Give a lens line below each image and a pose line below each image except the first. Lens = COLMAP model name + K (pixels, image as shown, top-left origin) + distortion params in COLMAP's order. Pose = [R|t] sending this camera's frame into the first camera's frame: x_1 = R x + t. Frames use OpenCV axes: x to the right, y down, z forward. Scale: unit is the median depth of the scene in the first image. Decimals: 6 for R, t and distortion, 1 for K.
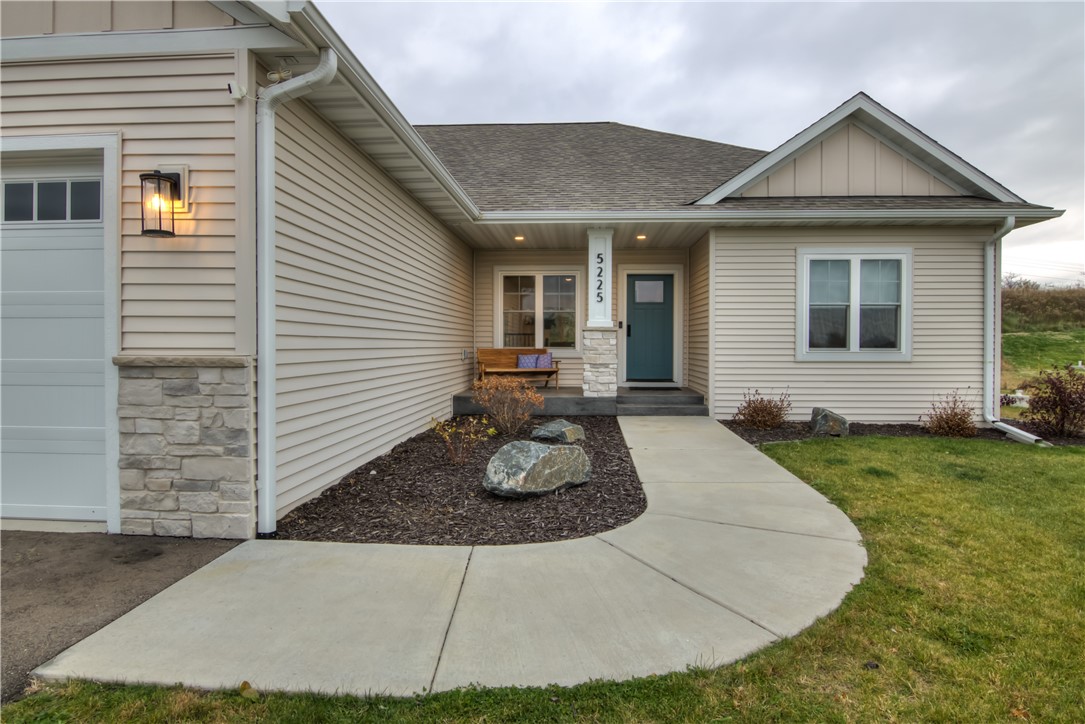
lens RADIAL K [[556.6, 0, 544.3], [0, 556.6, 355.9], [0, 0, 1]] dist [-0.004782, -0.000563]
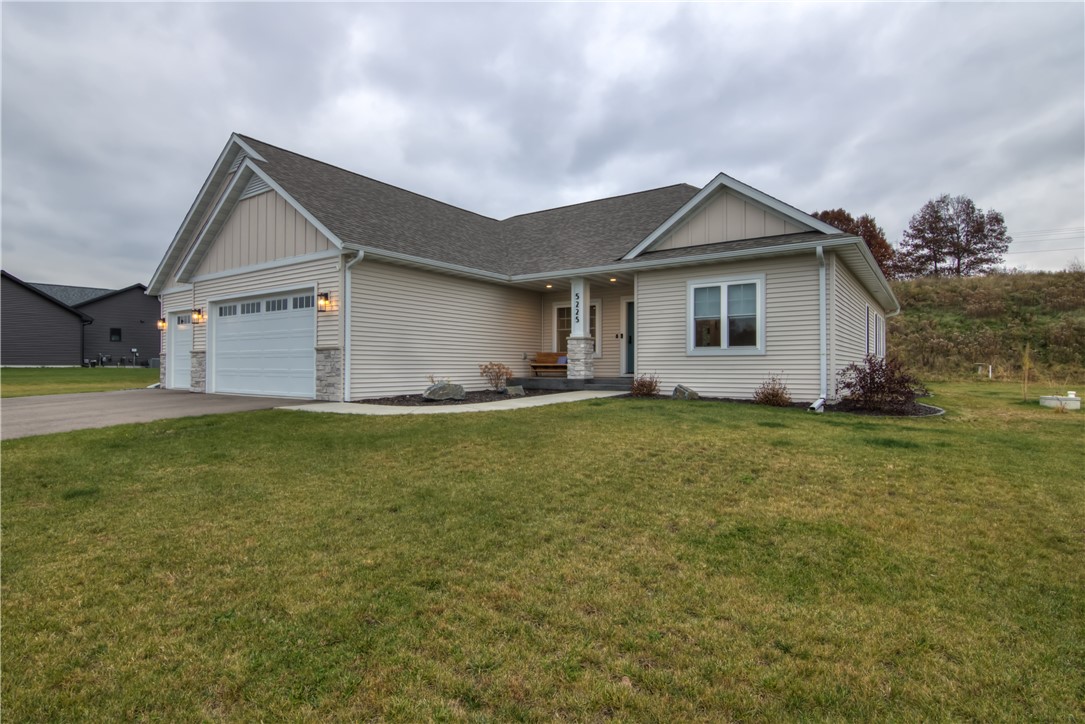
lens RADIAL K [[556.6, 0, 545.2], [0, 556.6, 368.1], [0, 0, 1]] dist [-0.004782, -0.000563]
pose [[0.848420, -0.000230, -0.529323, 0.934581], [-0.010083, 0.999811, -0.016596, 0.072033], [0.529227, 0.019418, 0.848258, -0.481455]]
